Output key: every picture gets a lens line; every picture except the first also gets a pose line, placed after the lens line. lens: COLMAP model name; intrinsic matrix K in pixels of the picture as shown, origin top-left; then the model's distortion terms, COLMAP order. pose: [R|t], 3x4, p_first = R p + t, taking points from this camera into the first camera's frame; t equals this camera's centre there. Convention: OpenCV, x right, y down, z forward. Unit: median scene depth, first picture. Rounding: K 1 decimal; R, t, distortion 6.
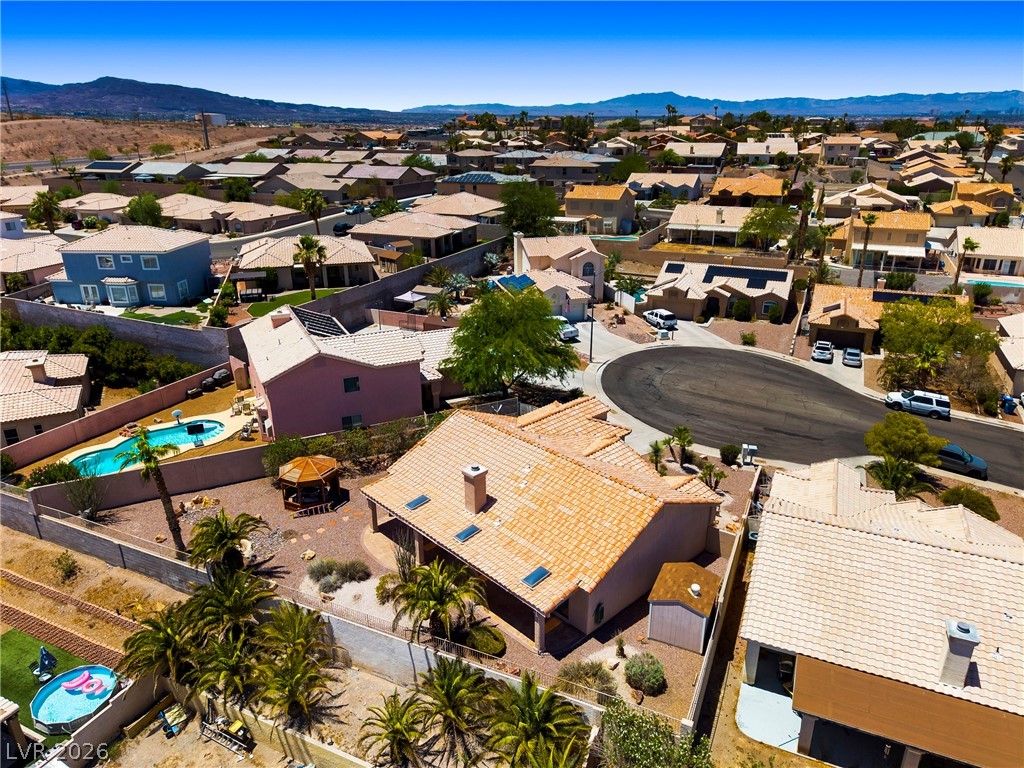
lens RADIAL K [[681.5, 0, 515.8], [0, 681.5, 386.0], [0, 0, 1]] dist [0.019701, -0.023852]
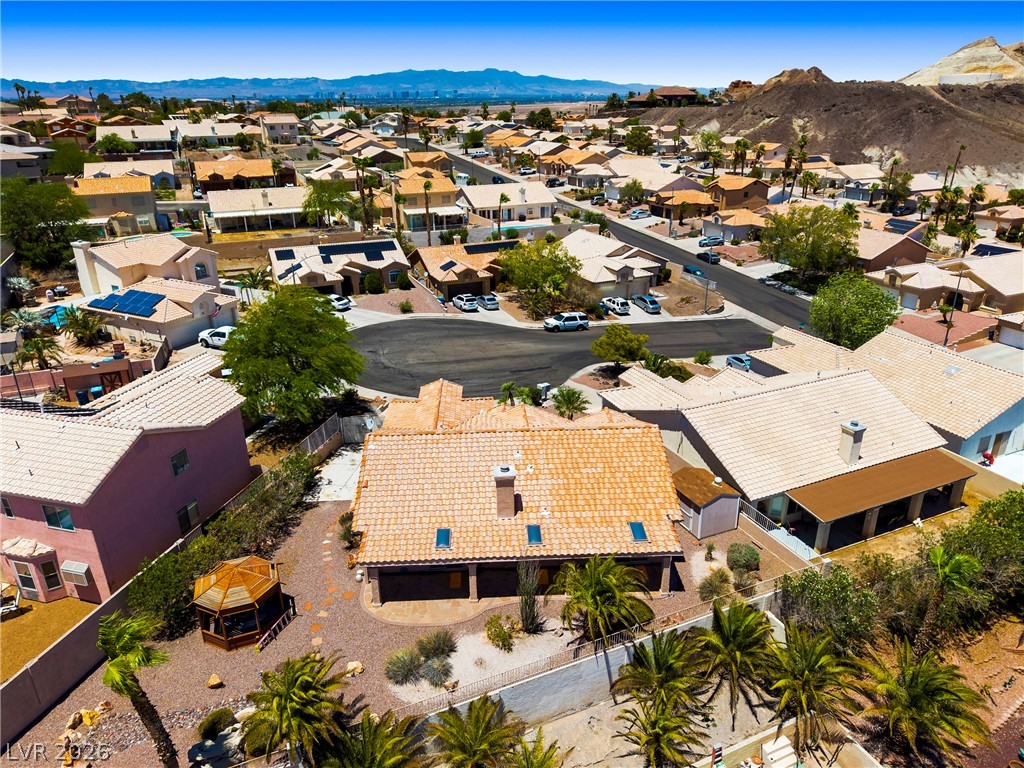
lens RADIAL K [[681.5, 0, 515.8], [0, 681.5, 386.0], [0, 0, 1]] dist [0.019701, -0.023852]
pose [[0.658144, -0.290329, 0.694662, -0.307104], [0.275936, 0.951473, 0.136231, -0.049328], [-0.700504, 0.102023, 0.706318, 0.159236]]
